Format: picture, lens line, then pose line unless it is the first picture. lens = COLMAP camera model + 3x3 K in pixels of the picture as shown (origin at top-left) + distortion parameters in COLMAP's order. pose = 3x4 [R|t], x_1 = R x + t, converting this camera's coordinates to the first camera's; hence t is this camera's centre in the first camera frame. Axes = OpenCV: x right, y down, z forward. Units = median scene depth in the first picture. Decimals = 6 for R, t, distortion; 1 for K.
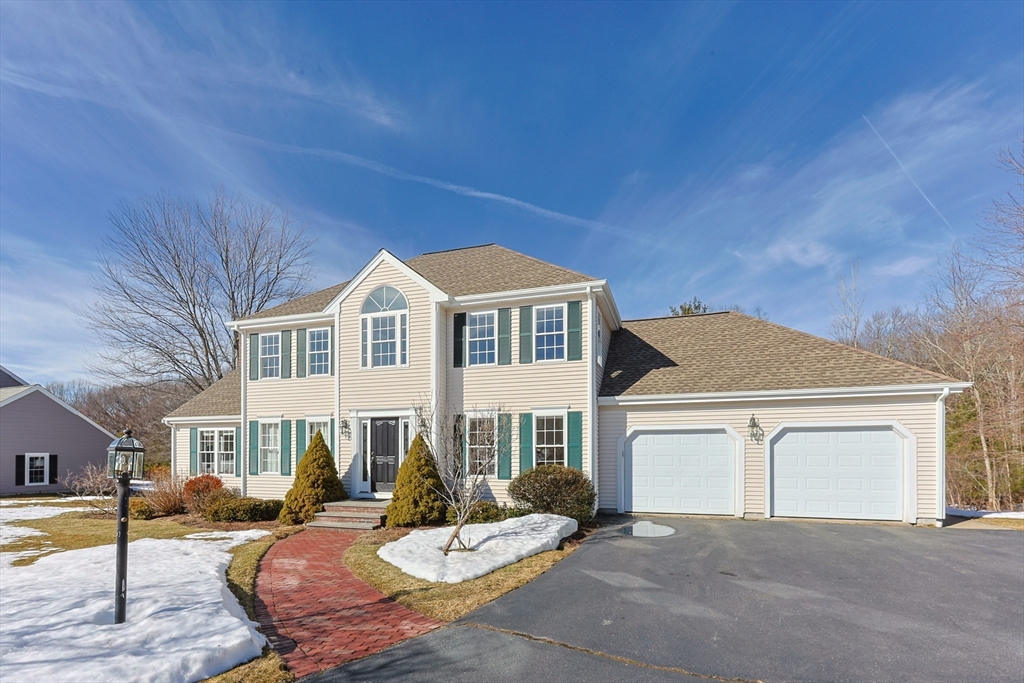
lens RADIAL K [[465.5, 0, 511.1], [0, 465.5, 422.1], [0, 0, 1]] dist [0.000421, 0.000089]
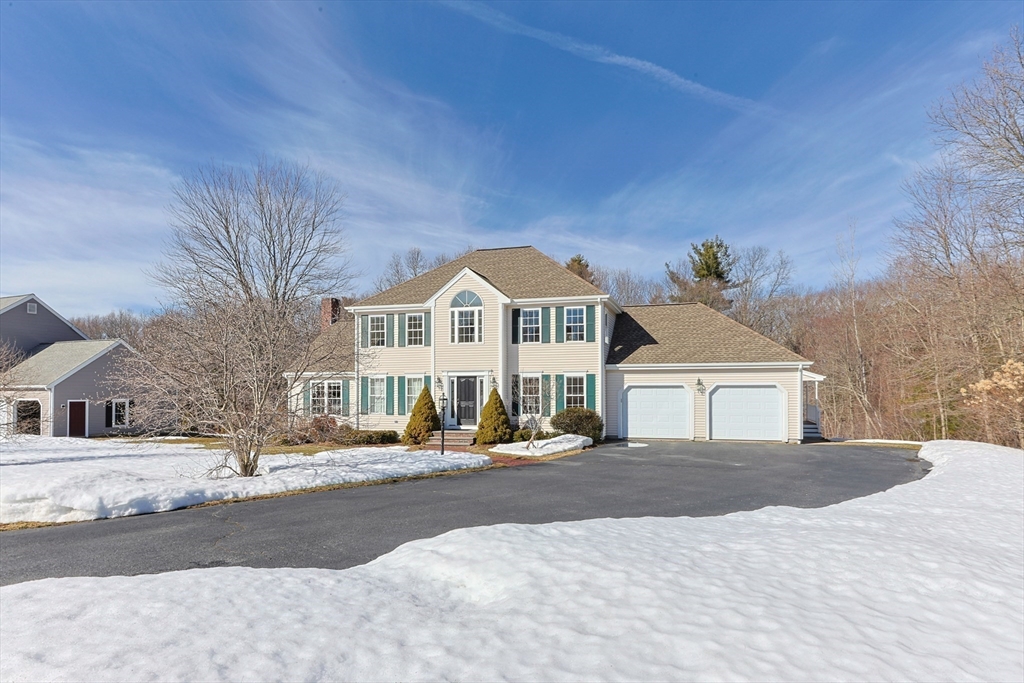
lens RADIAL K [[581.4, 0, 512.0], [0, 581.4, 341.5], [0, 0, 1]] dist [0.021355, -0.000225]
pose [[0.999979, 0.004280, 0.004771, -0.134230], [-0.004112, 0.999396, -0.034512, -0.059612], [-0.004915, 0.034492, 0.999393, -0.931804]]
